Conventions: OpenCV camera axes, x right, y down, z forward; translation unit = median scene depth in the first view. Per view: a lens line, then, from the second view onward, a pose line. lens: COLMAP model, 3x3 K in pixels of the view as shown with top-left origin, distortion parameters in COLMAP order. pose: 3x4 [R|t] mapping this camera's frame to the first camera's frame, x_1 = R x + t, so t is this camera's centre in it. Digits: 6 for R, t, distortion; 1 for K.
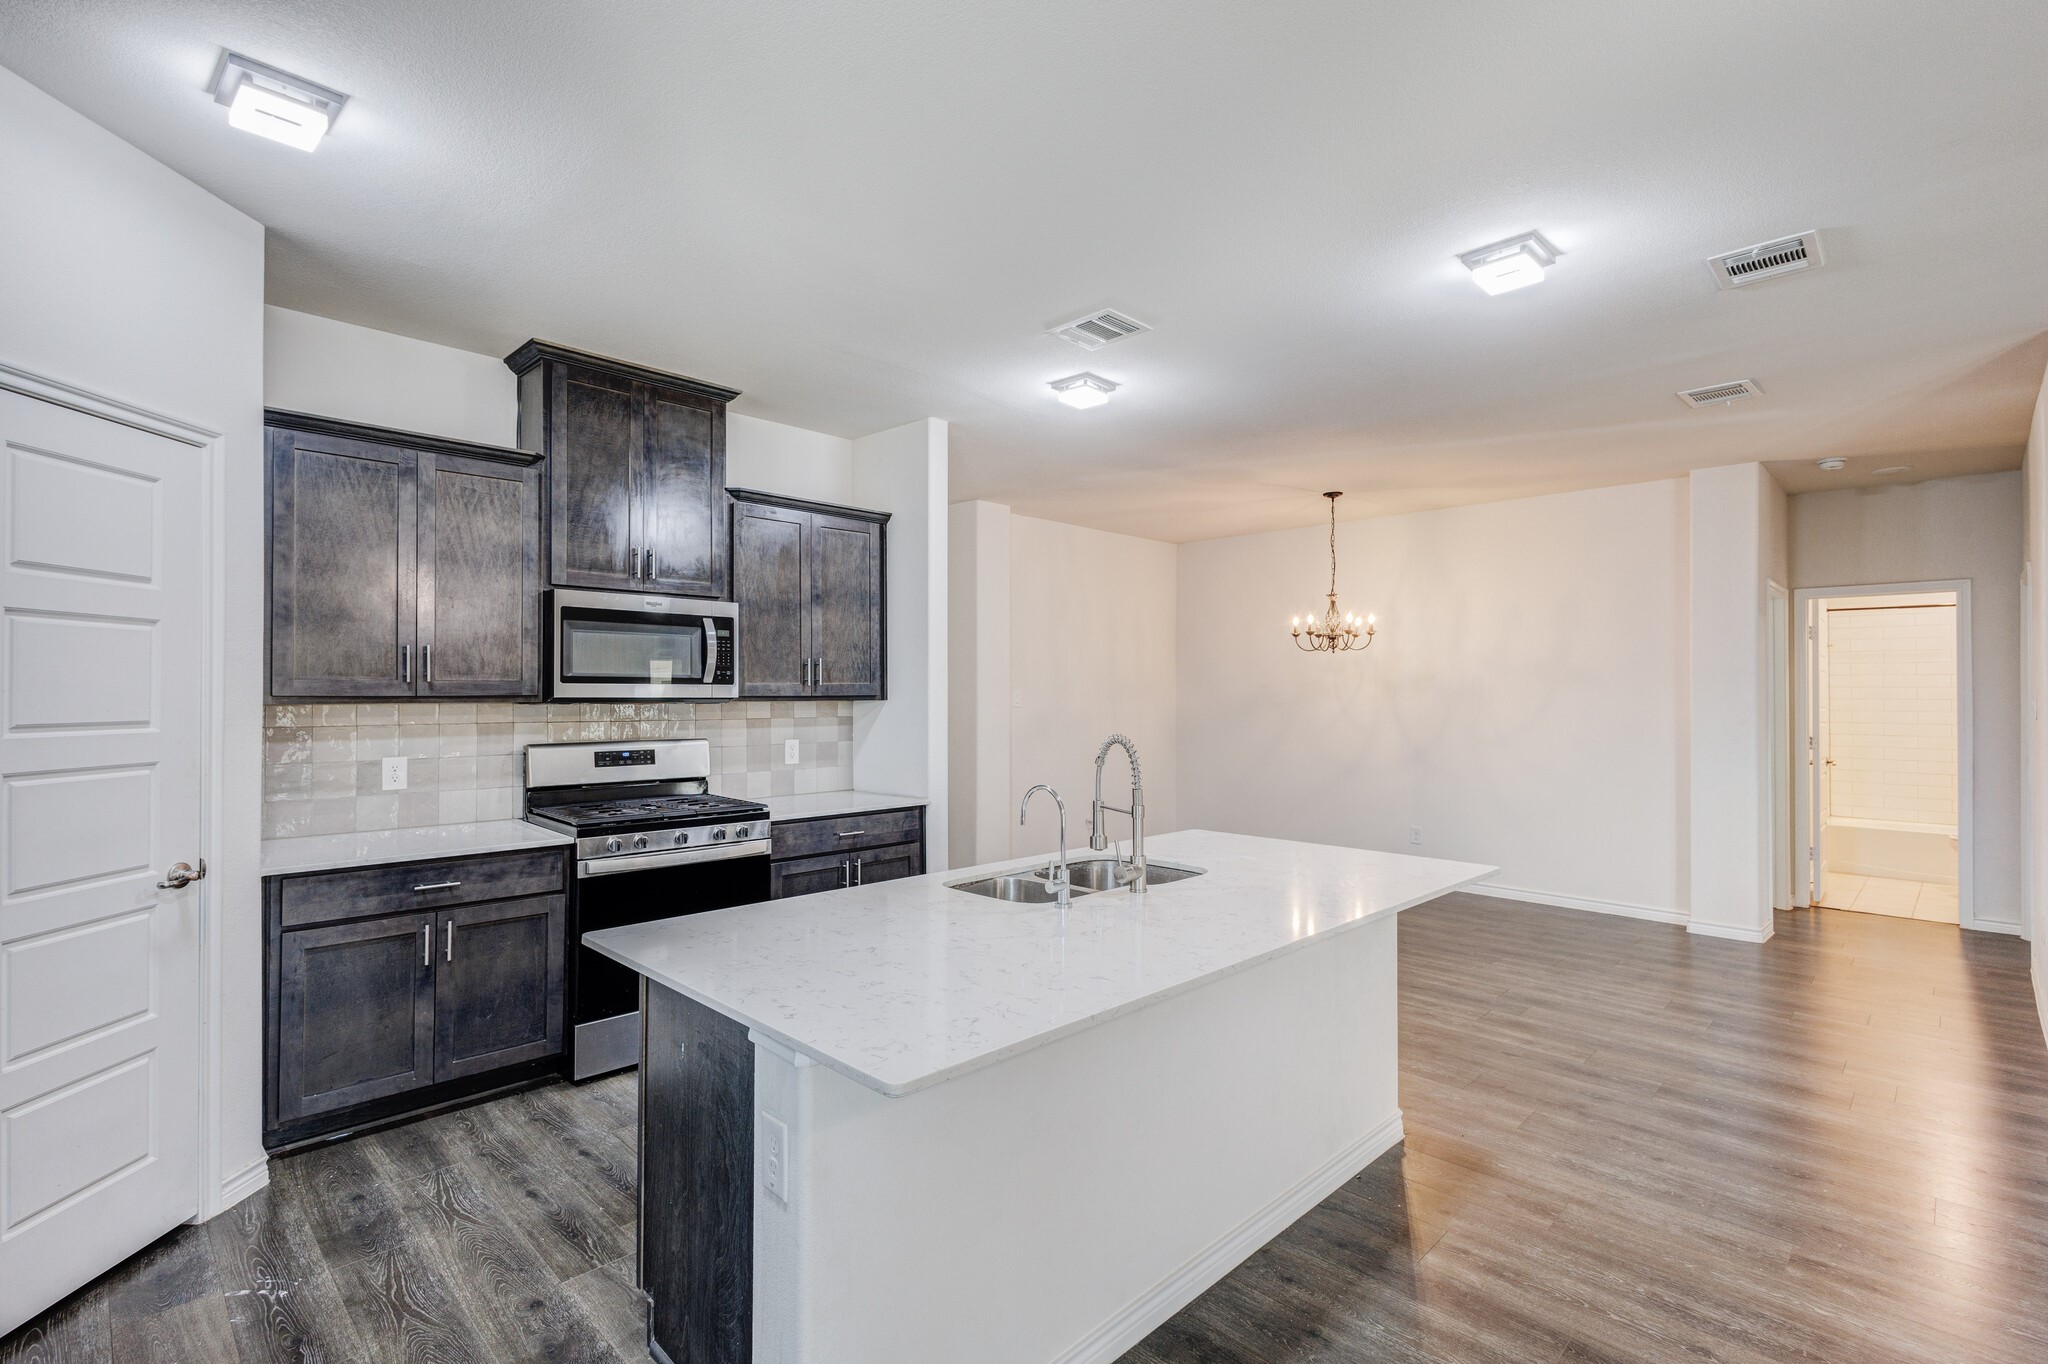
lens RADIAL K [[942.3, 0, 1023.9], [0, 942.3, 686.0], [0, 0, 1]] dist [0.013501, -0.004758]
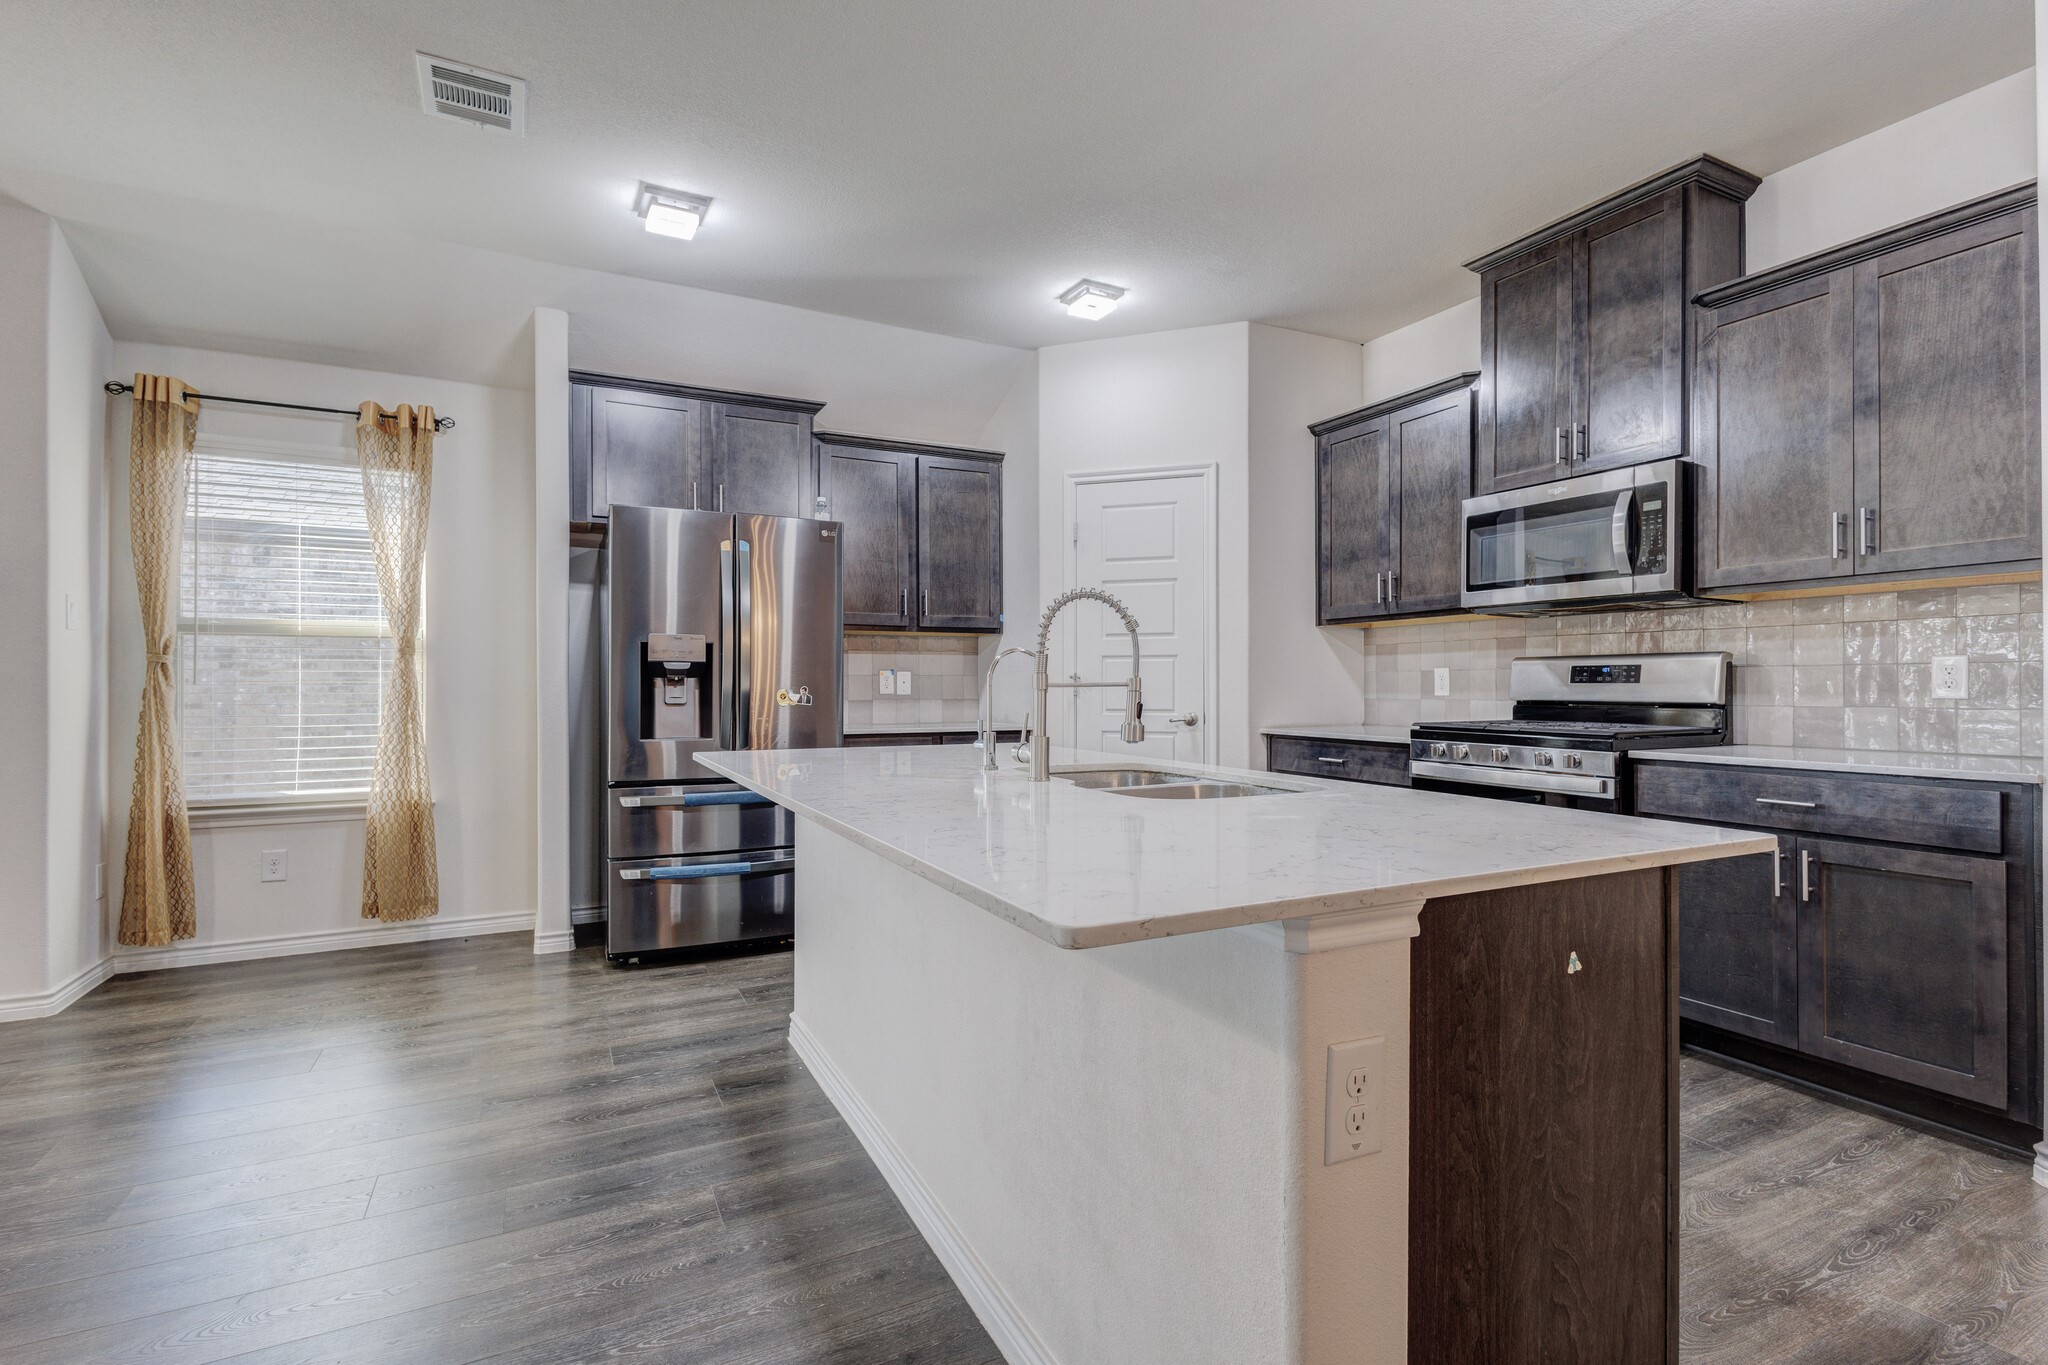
lens RADIAL K [[942.3, 0, 1014.7], [0, 942.3, 680.0], [0, 0, 1]] dist [0.013501, -0.004758]
pose [[-0.315071, -0.006681, -0.949044, 0.592868], [0.007602, 0.999925, -0.009563, 0.092054], [0.949038, -0.010228, -0.314997, 0.819646]]
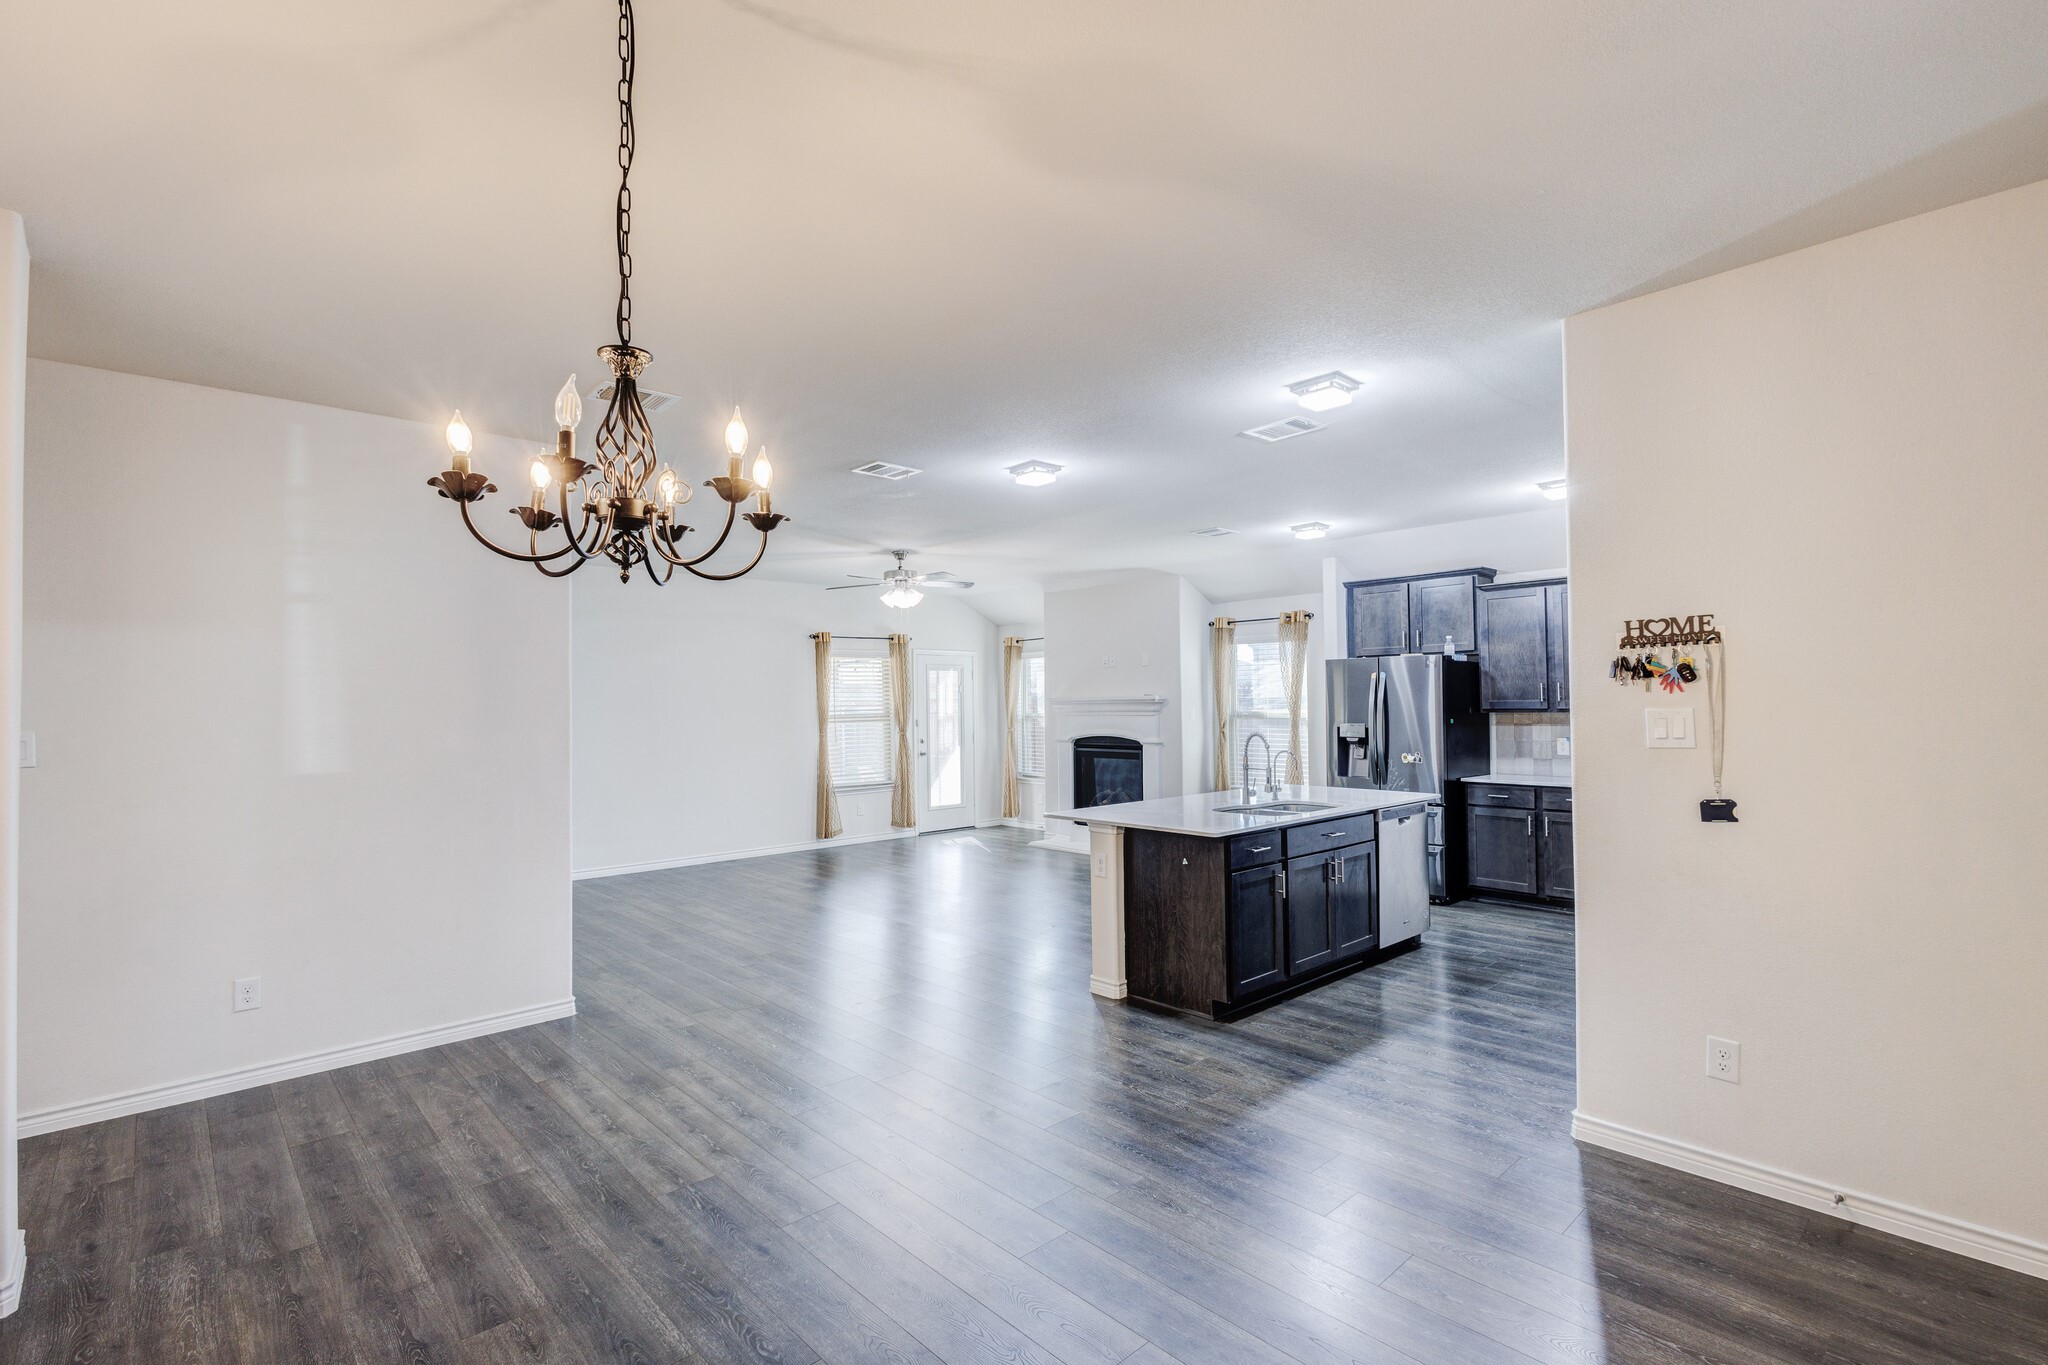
lens RADIAL K [[942.3, 0, 1034.9], [0, 942.3, 682.7], [0, 0, 1]] dist [0.013501, -0.004758]
pose [[-0.999345, 0.010927, 0.034488, 0.350173], [0.009956, 0.999552, -0.028213, -0.000625], [-0.034780, -0.027852, -0.999007, 2.103622]]
